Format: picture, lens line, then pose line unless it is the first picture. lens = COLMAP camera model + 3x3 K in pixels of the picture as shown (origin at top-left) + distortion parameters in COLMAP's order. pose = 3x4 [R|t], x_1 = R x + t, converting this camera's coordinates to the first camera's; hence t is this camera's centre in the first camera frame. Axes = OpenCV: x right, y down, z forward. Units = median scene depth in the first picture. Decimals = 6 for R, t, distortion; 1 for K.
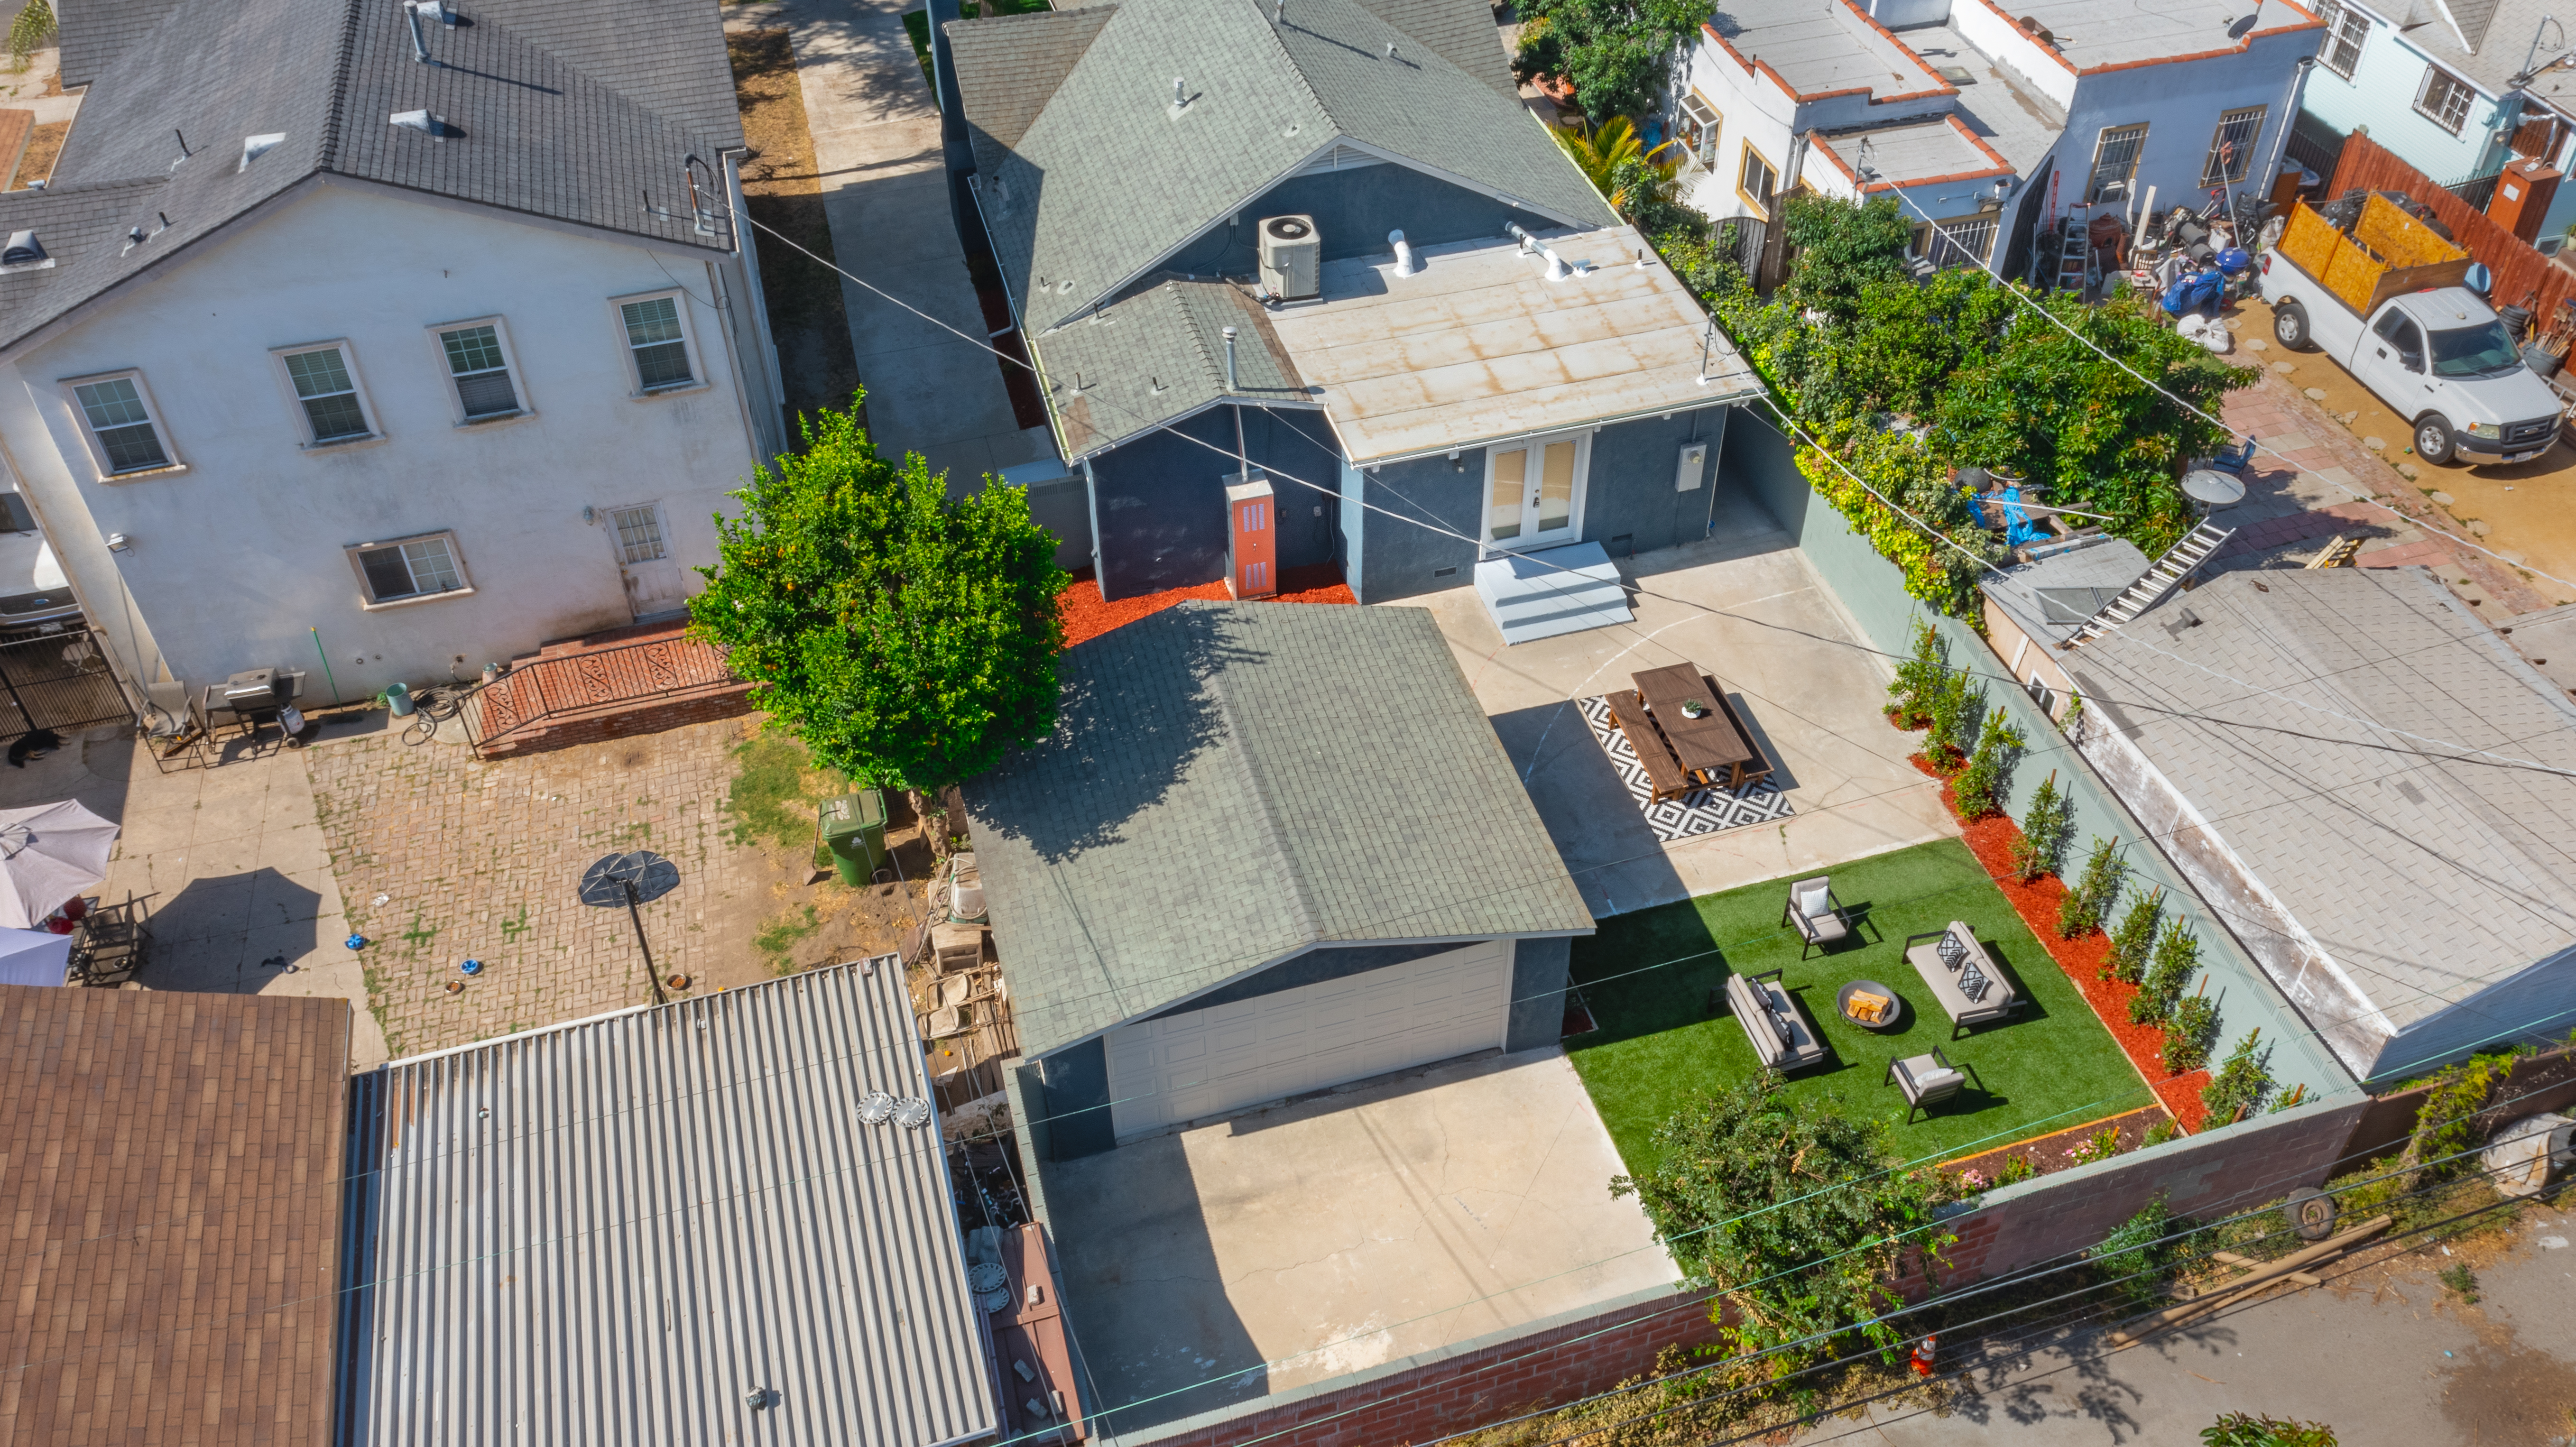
lens RADIAL K [[2045.3, 0, 1291.5], [0, 2045.3, 706.8], [0, 0, 1]] dist [-0.007134, -0.002525]
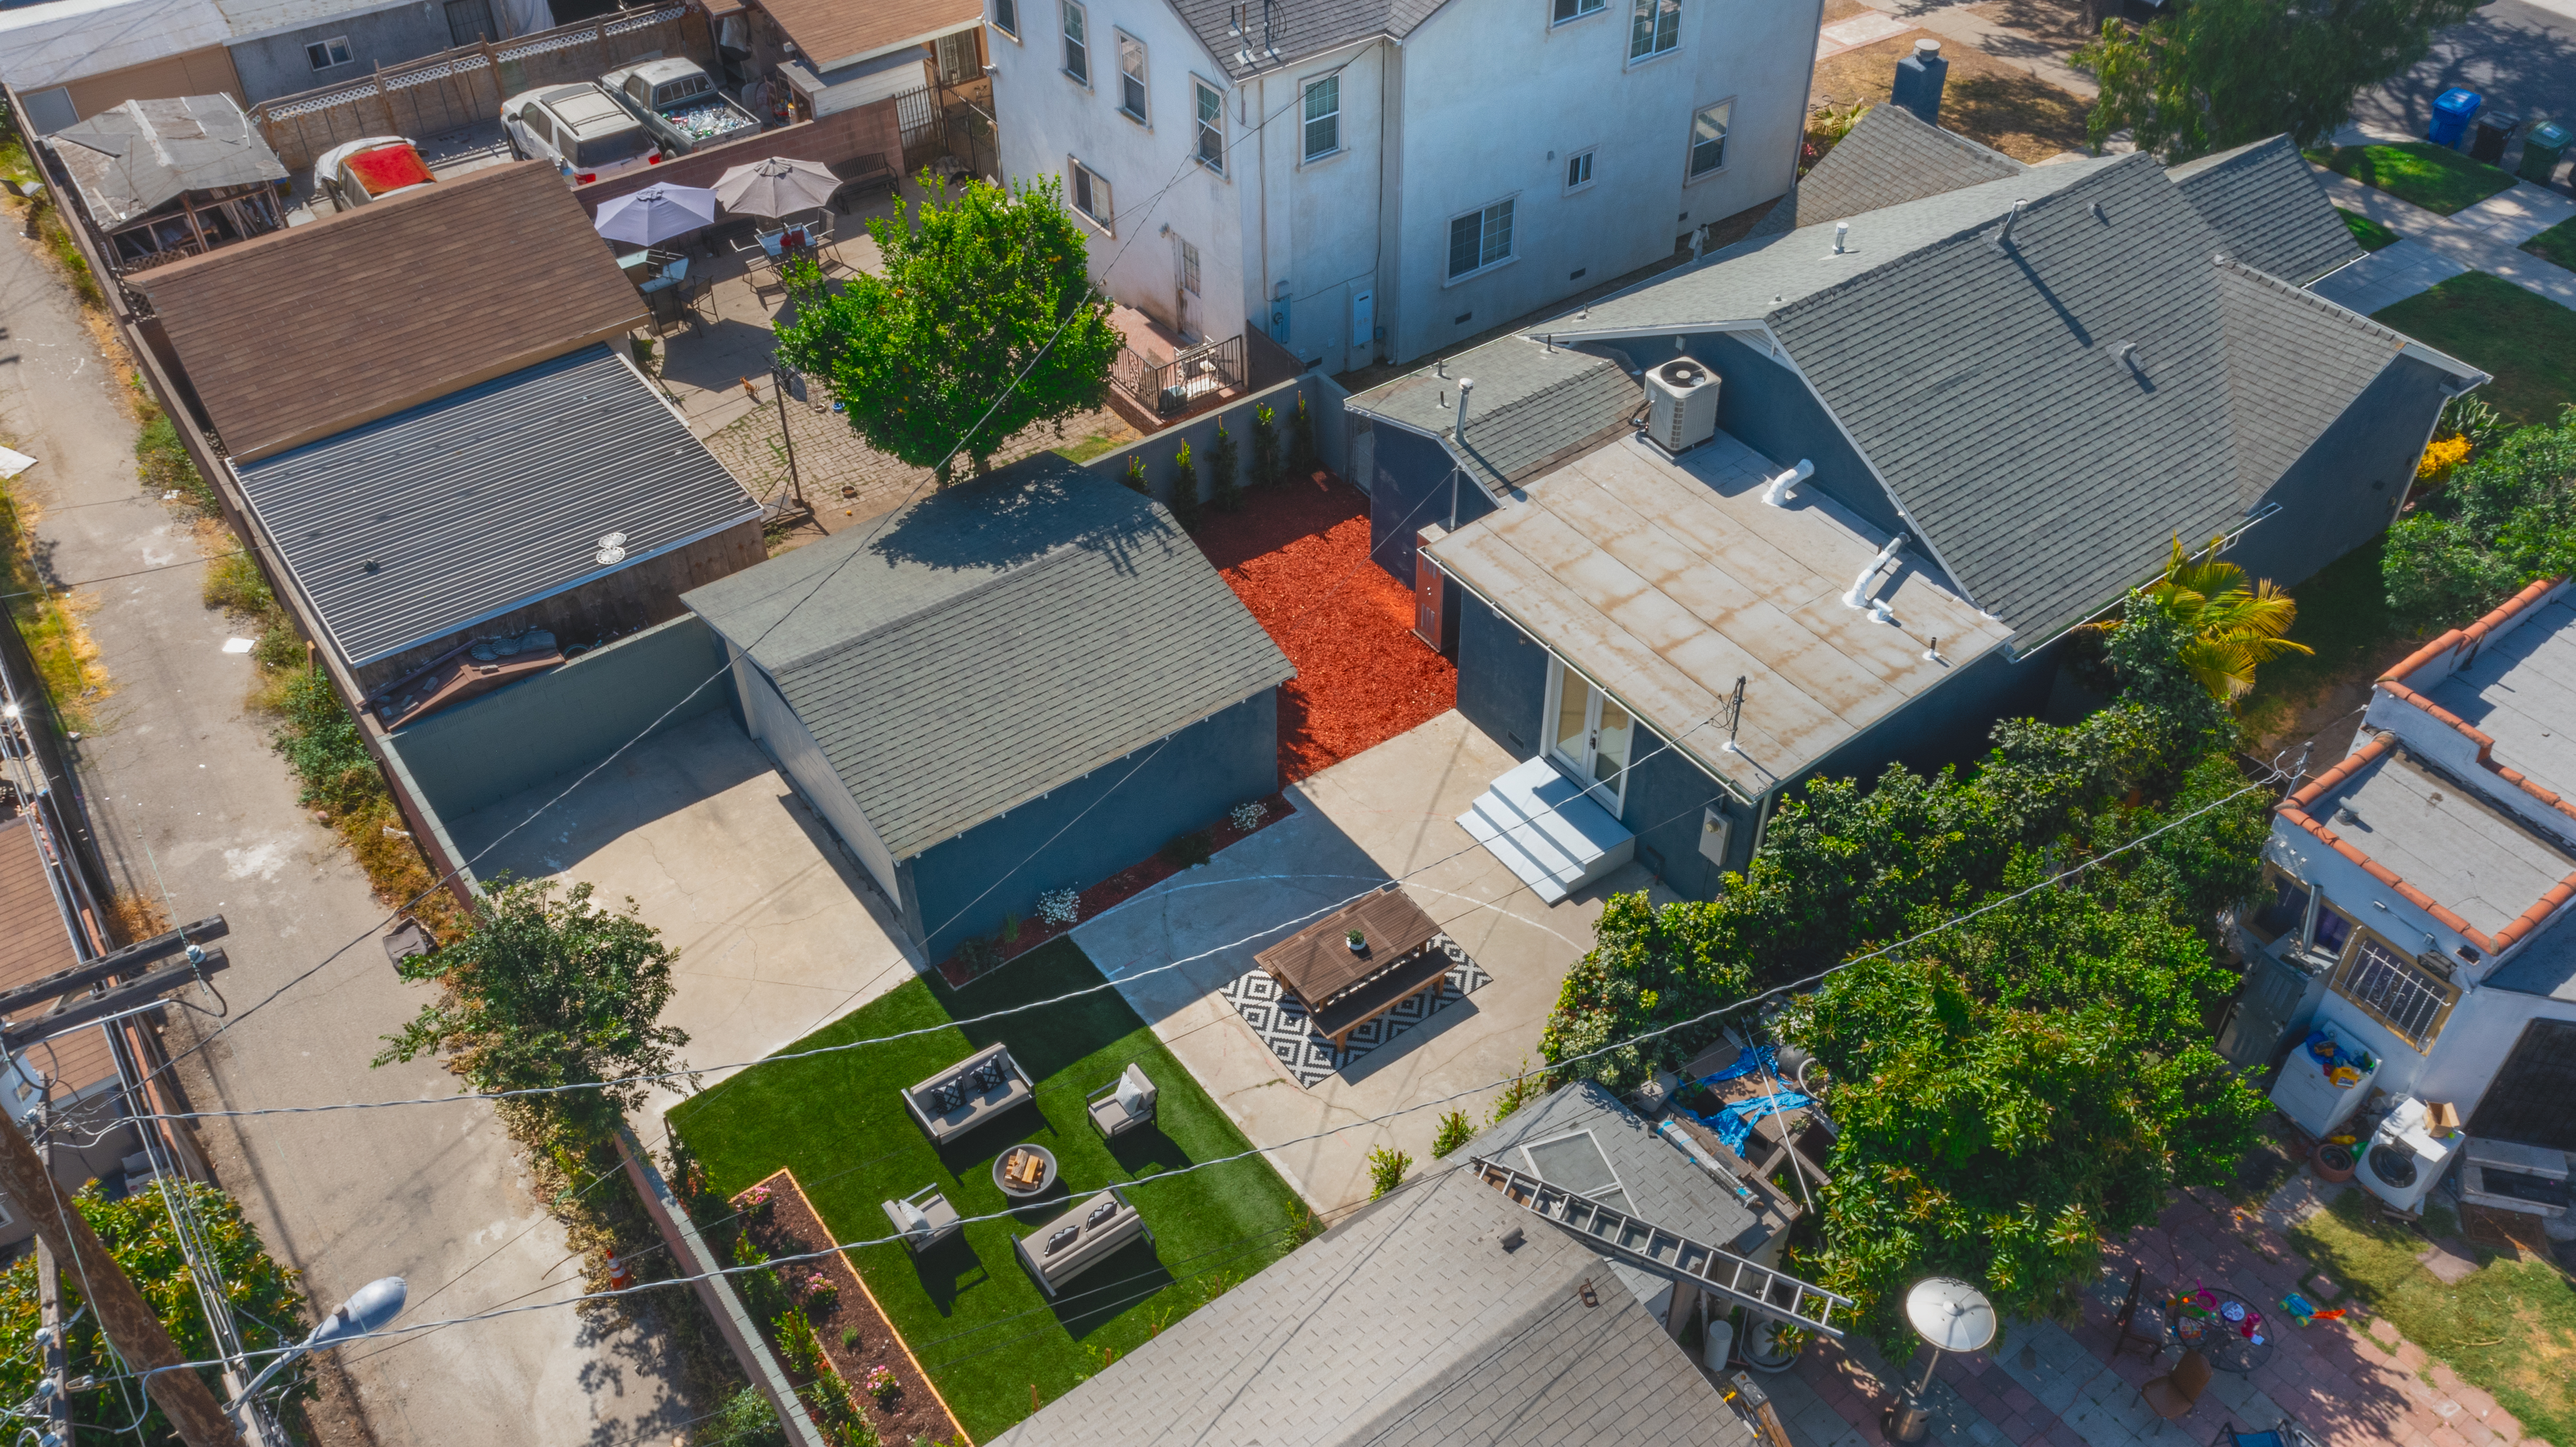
lens RADIAL K [[2059.1, 0, 1310.3], [0, 2059.1, 723.0], [0, 0, 1]] dist [0.000668, -0.000797]
pose [[0.345119, 0.630011, -0.695685, 0.776498], [-0.620175, 0.709431, 0.334799, -0.367736], [0.704468, 0.315901, 0.635556, 0.366107]]
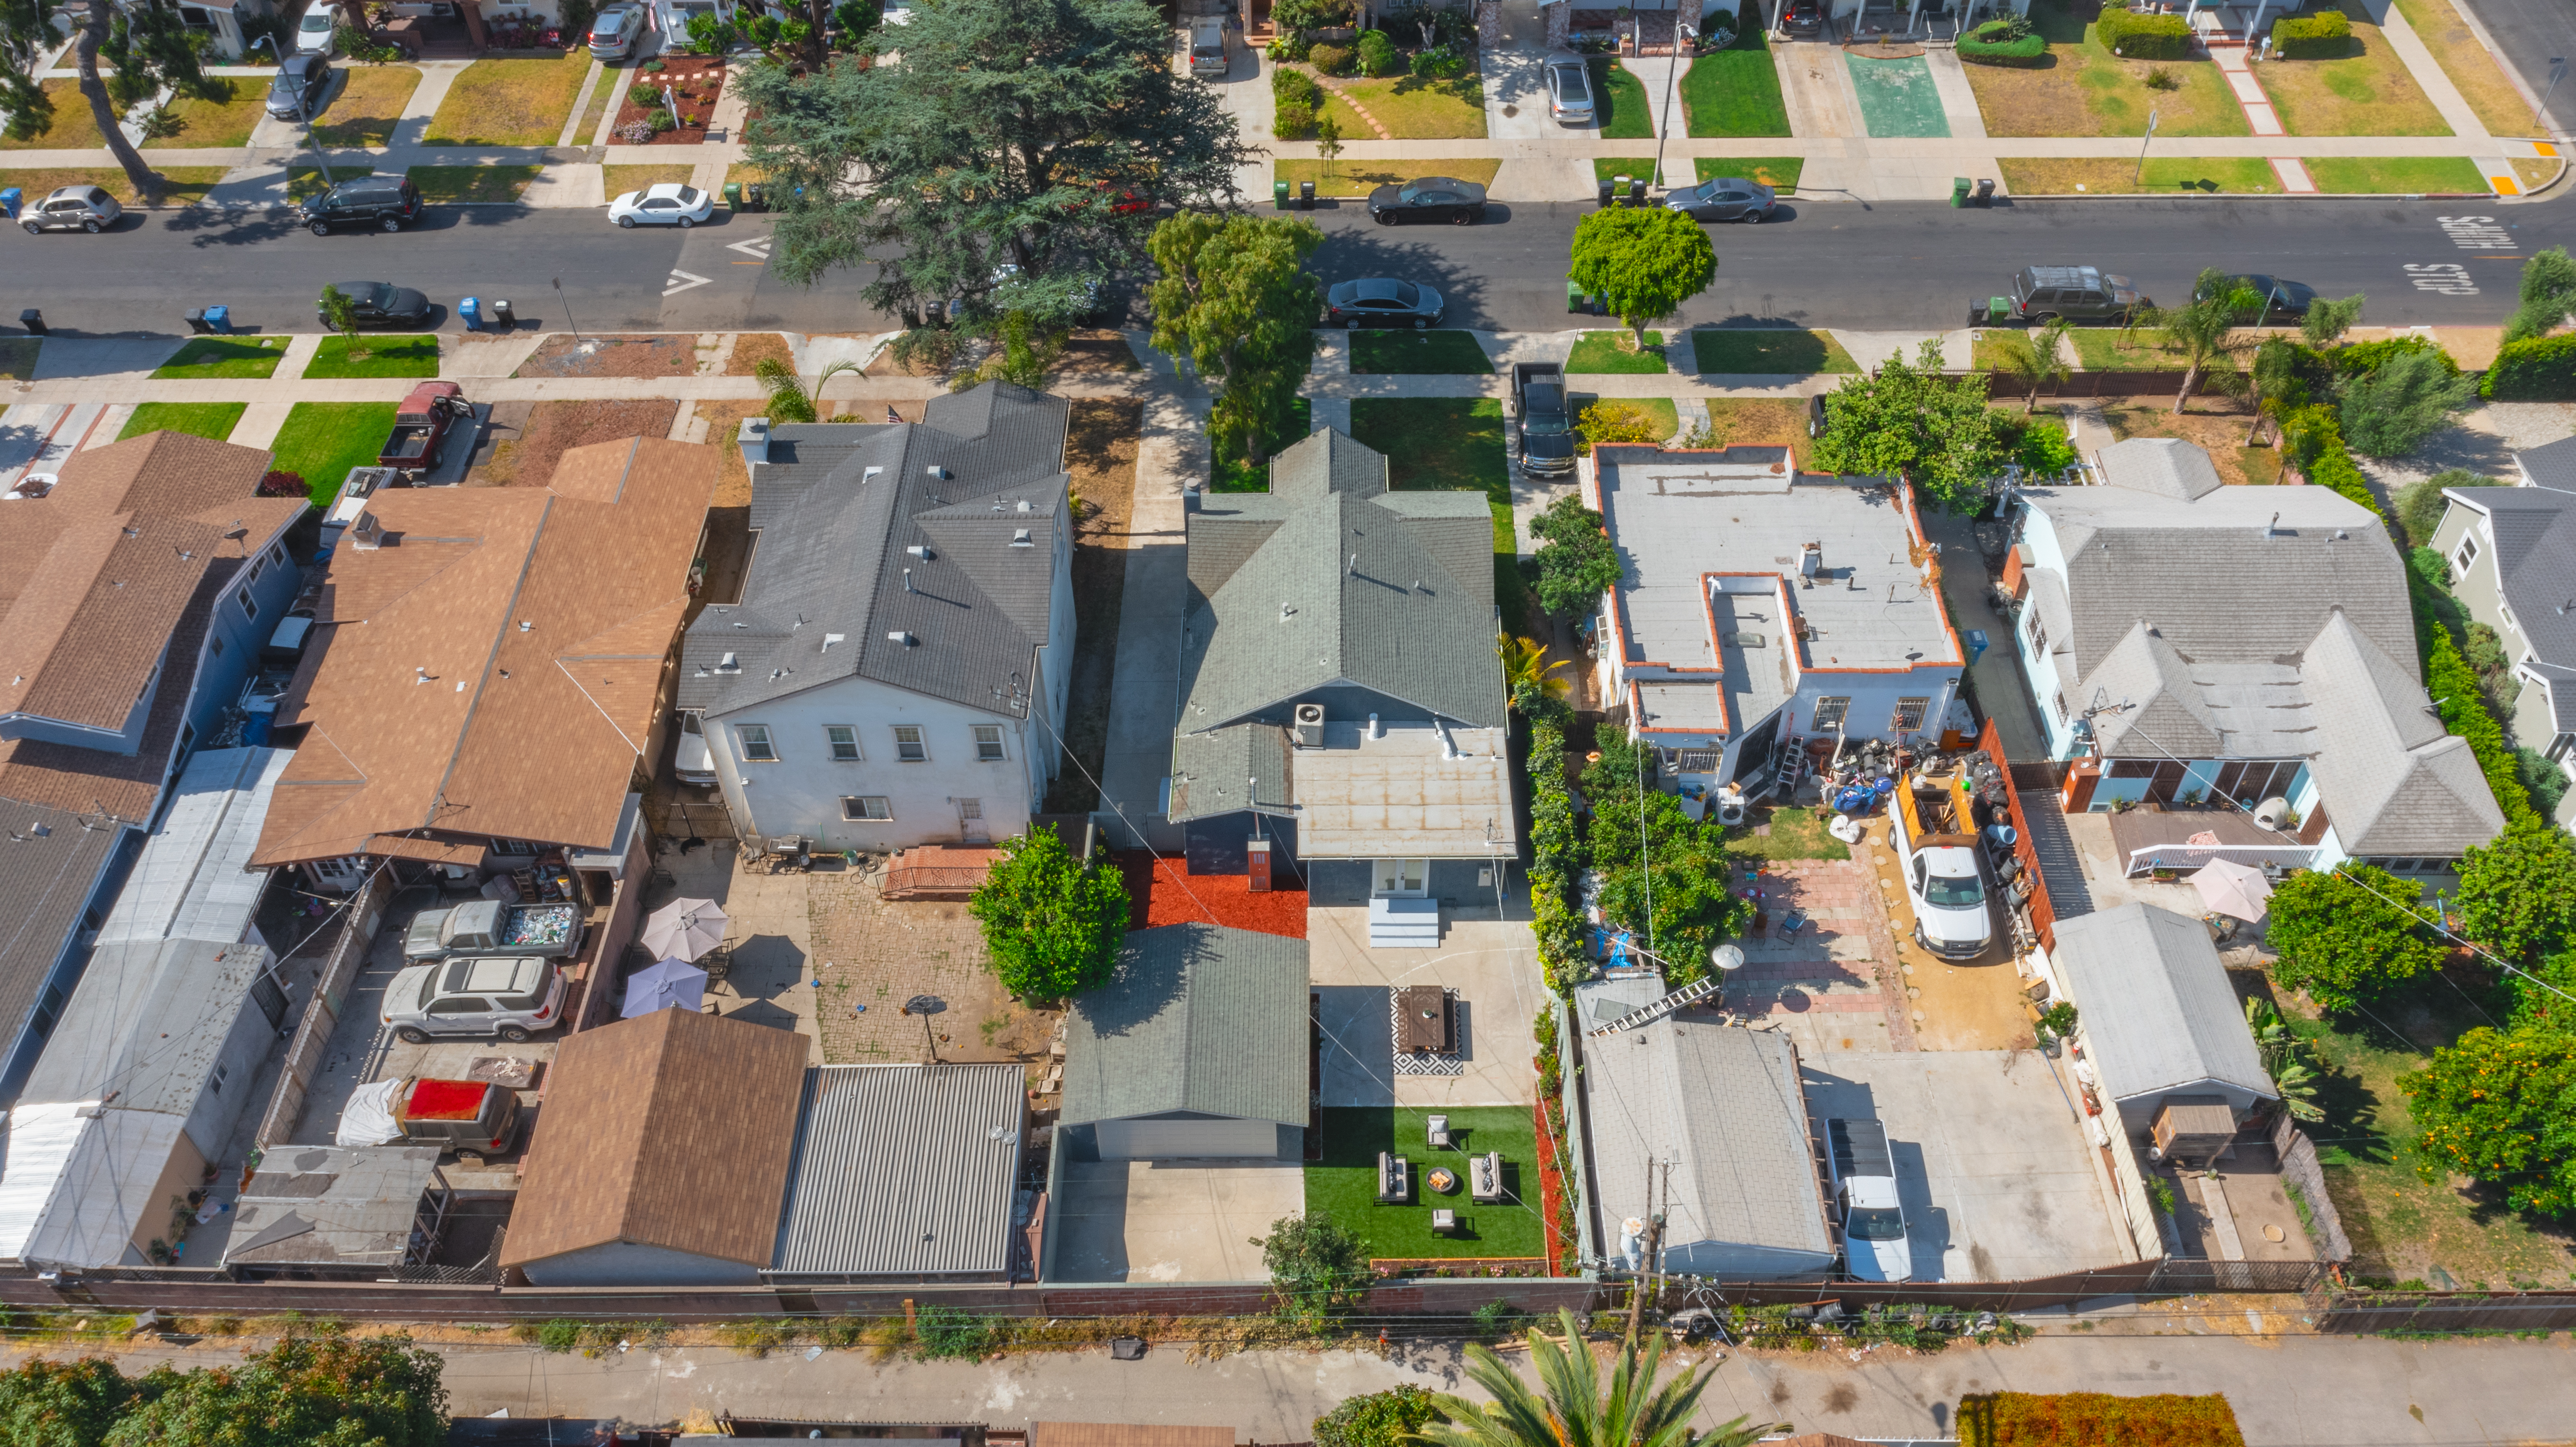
lens RADIAL K [[2059.2, 0, 1310.3], [0, 2059.2, 723.0], [0, 0, 1]] dist [0.000668, -0.000797]
pose [[0.961645, 0.207345, -0.179574, 0.396622], [-0.187796, 0.974857, 0.119943, -0.514427], [0.199928, -0.081619, 0.976405, -1.037593]]
